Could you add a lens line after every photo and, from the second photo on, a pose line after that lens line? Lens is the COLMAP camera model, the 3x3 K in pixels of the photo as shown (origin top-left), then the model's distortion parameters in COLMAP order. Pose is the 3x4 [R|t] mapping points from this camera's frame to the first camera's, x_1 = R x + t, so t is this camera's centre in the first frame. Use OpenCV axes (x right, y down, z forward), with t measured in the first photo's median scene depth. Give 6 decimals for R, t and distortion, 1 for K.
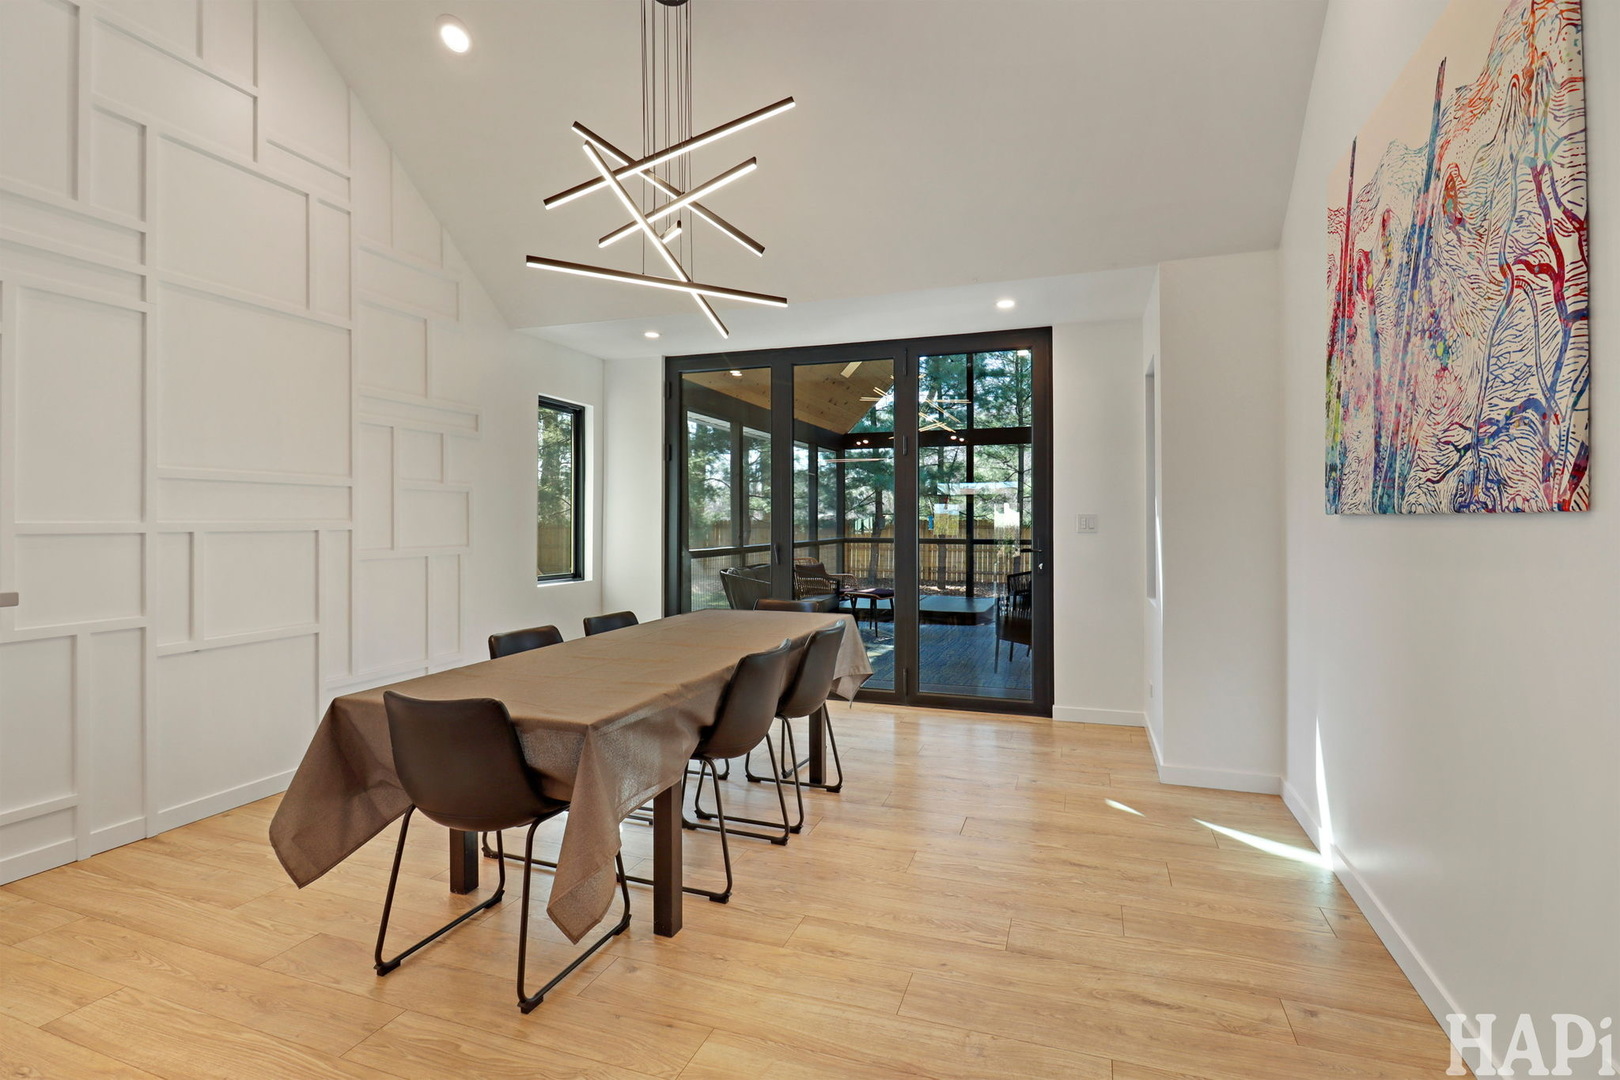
lens RADIAL K [[760.4, 0, 810.0], [0, 760.4, 540.0], [0, 0, 1]] dist [-0.038349, 0.000213]
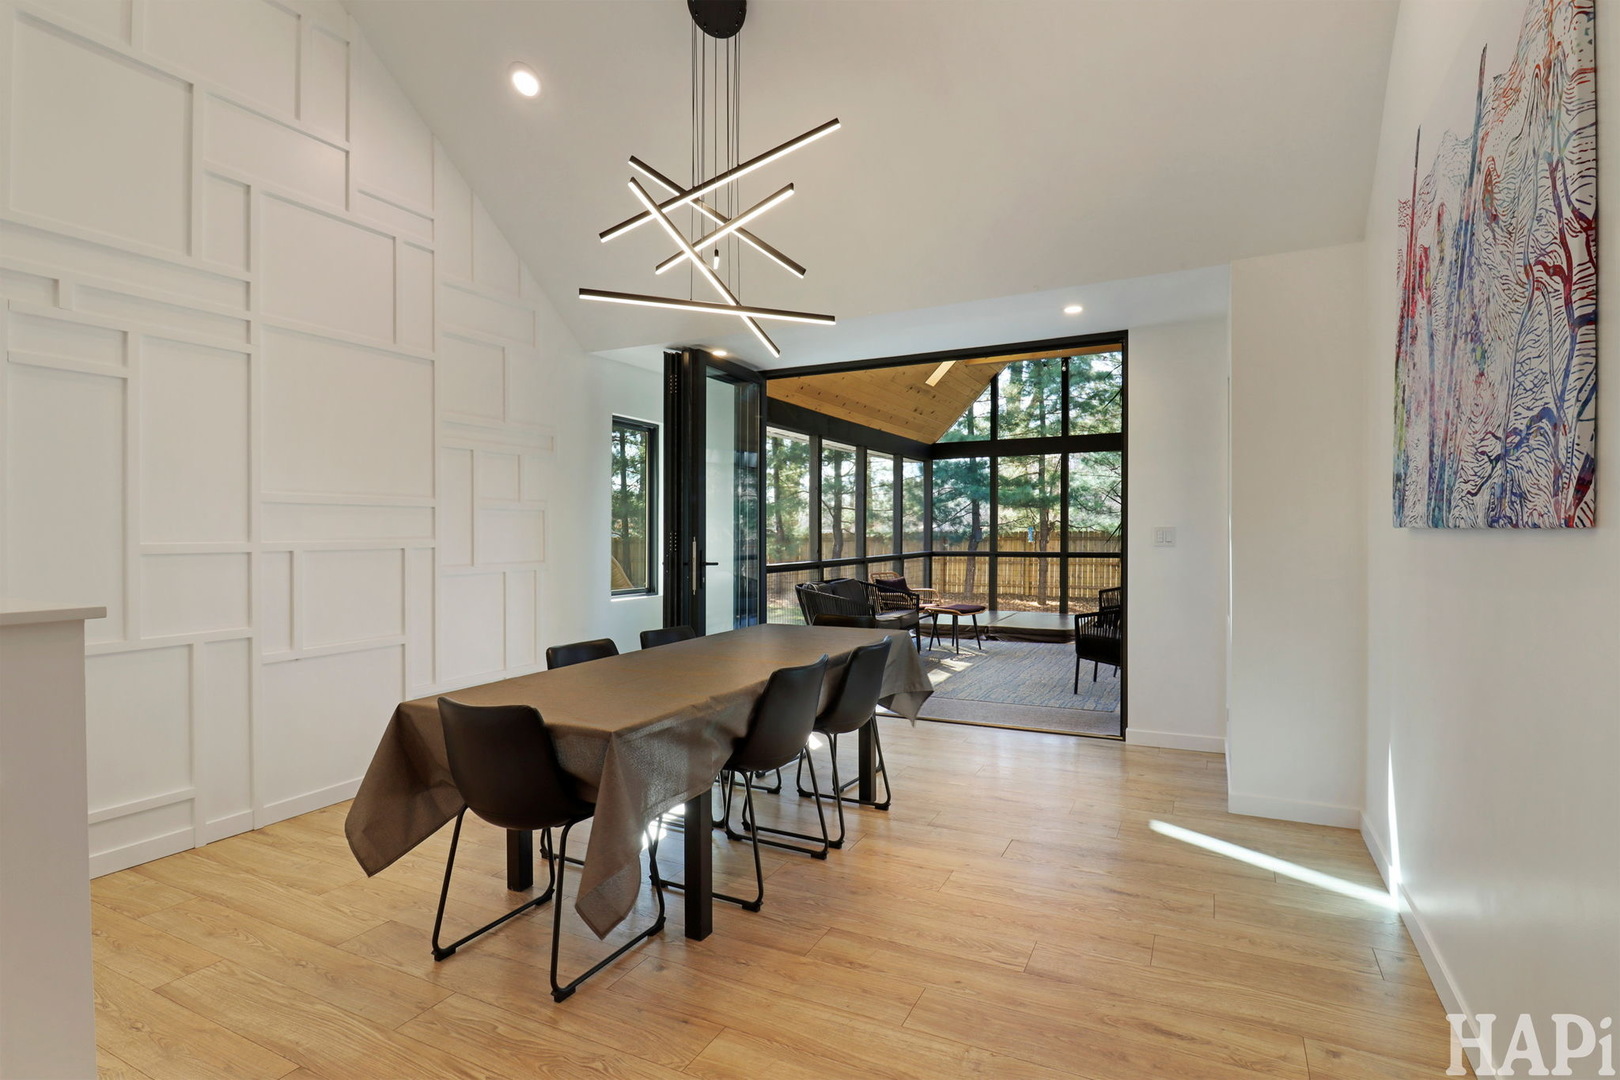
lens RADIAL K [[786.5, 0, 810.0], [0, 786.5, 540.0], [0, 0, 1]] dist [-0.039813, -0.001634]
pose [[0.991672, -0.005563, -0.128668, 0.106145], [0.003442, 0.999855, -0.016700, -0.006126], [0.128743, 0.016118, 0.991547, -0.053505]]
